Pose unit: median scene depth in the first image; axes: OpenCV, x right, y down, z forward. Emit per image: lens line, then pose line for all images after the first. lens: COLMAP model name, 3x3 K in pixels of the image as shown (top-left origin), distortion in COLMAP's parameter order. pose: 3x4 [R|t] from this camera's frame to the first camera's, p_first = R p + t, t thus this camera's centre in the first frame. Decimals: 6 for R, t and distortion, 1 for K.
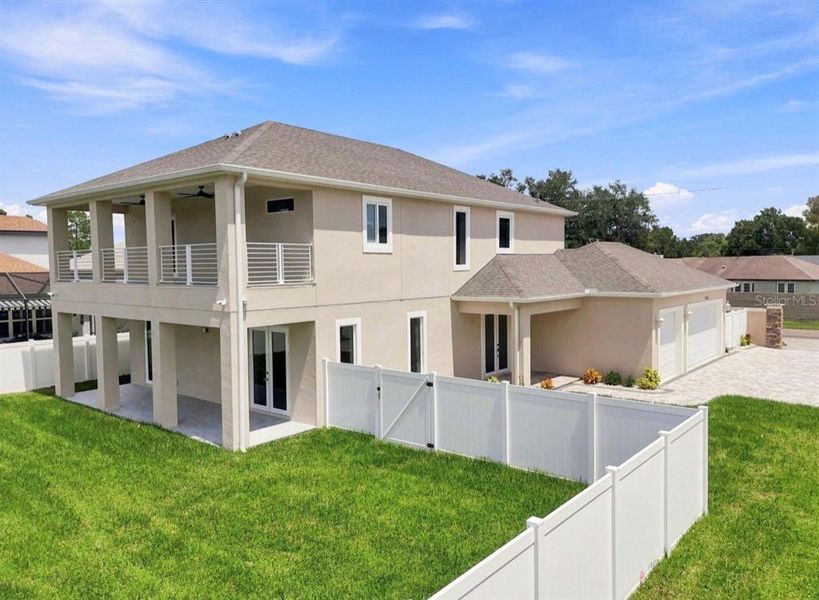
lens RADIAL K [[598.8, 0, 414.9], [0, 598.8, 297.2], [0, 0, 1]] dist [0.039466, -0.017377]
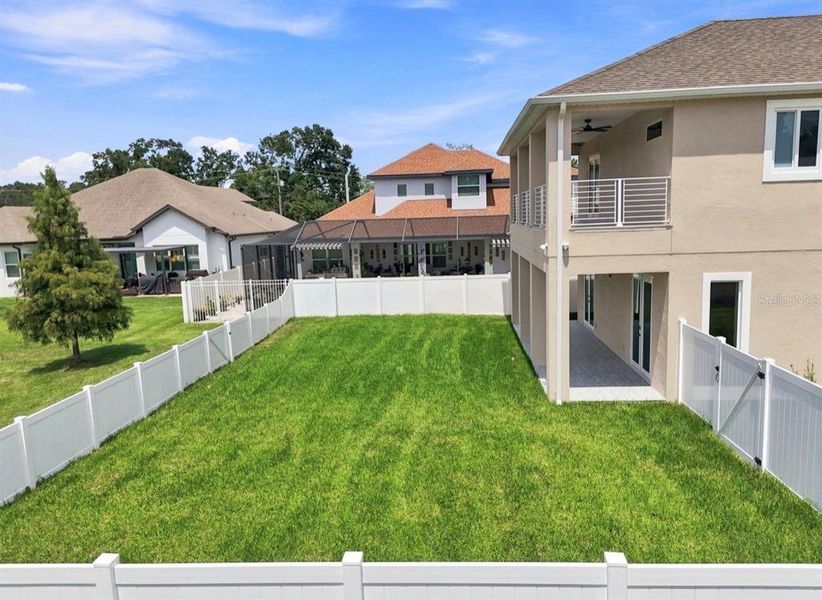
lens RADIAL K [[601.0, 0, 425.6], [0, 601.0, 308.2], [0, 0, 1]] dist [0.039466, -0.017377]
pose [[0.589769, 0.114076, -0.799474, 0.304206], [-0.017083, 0.991514, 0.128876, -0.012549], [0.807391, -0.062350, 0.586713, 0.248653]]
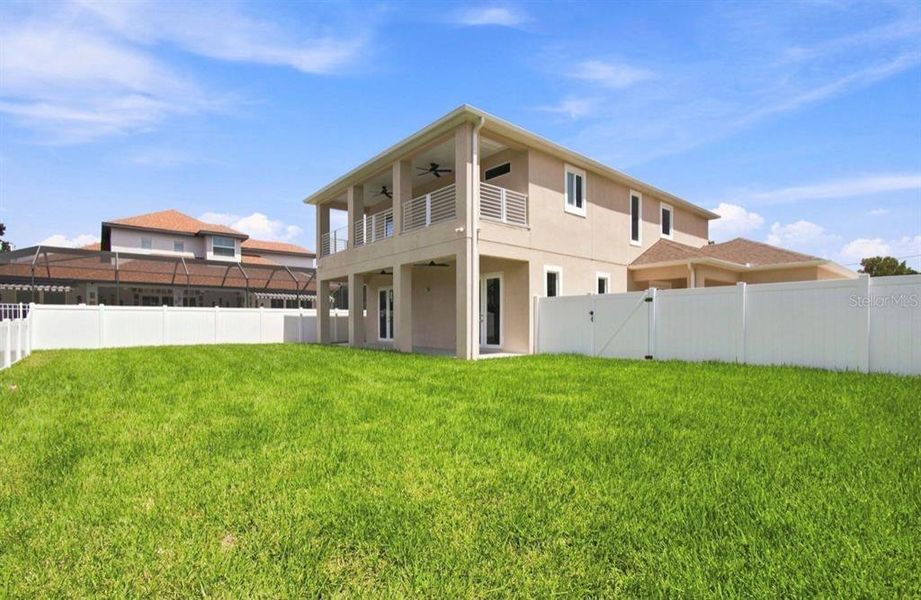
lens RADIAL K [[421.1, 0, 462.0], [0, 421.1, 317.0], [0, 0, 1]] dist [-0.006853, 0.002090]
pose [[0.985227, 0.003738, -0.171214, -0.155988], [-0.014204, 0.998100, -0.059949, 0.200426], [0.170665, 0.061496, 0.983408, 0.181817]]
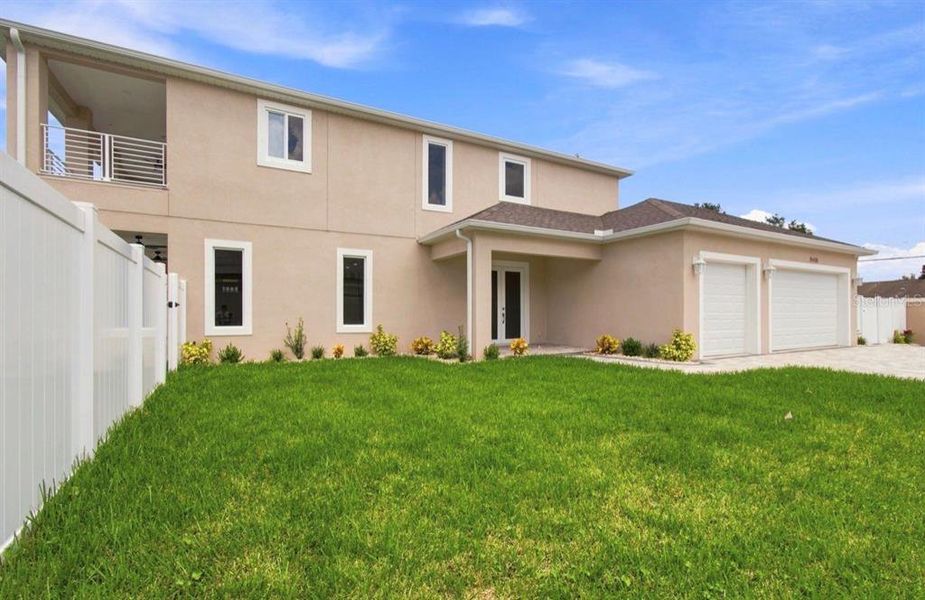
lens RADIAL K [[423.0, 0, 462.9], [0, 423.0, 299.8], [0, 0, 1]] dist [-0.006853, 0.002090]
pose [[0.935876, 0.000101, -0.352330, 0.431022], [-0.028063, 0.996844, -0.074256, 0.164259], [0.351211, 0.079382, 0.932925, 0.609782]]
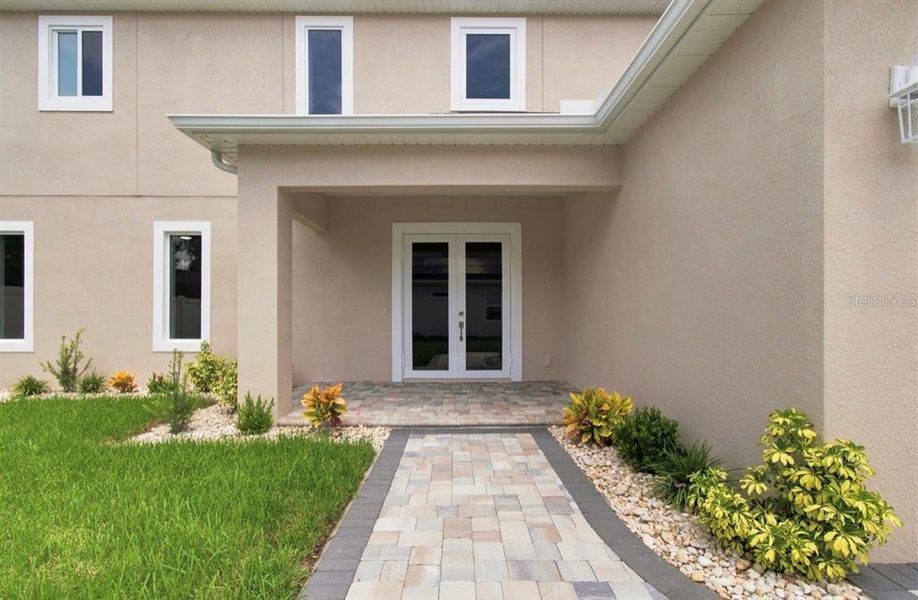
lens RADIAL K [[423.3, 0, 458.9], [0, 423.3, 301.7], [0, 0, 1]] dist [-0.003349, -0.000249]
pose [[0.661151, -0.002733, -0.750248, 0.546374], [-0.044001, 0.998131, -0.042411, 0.123254], [0.748962, 0.061052, 0.659795, 1.141053]]
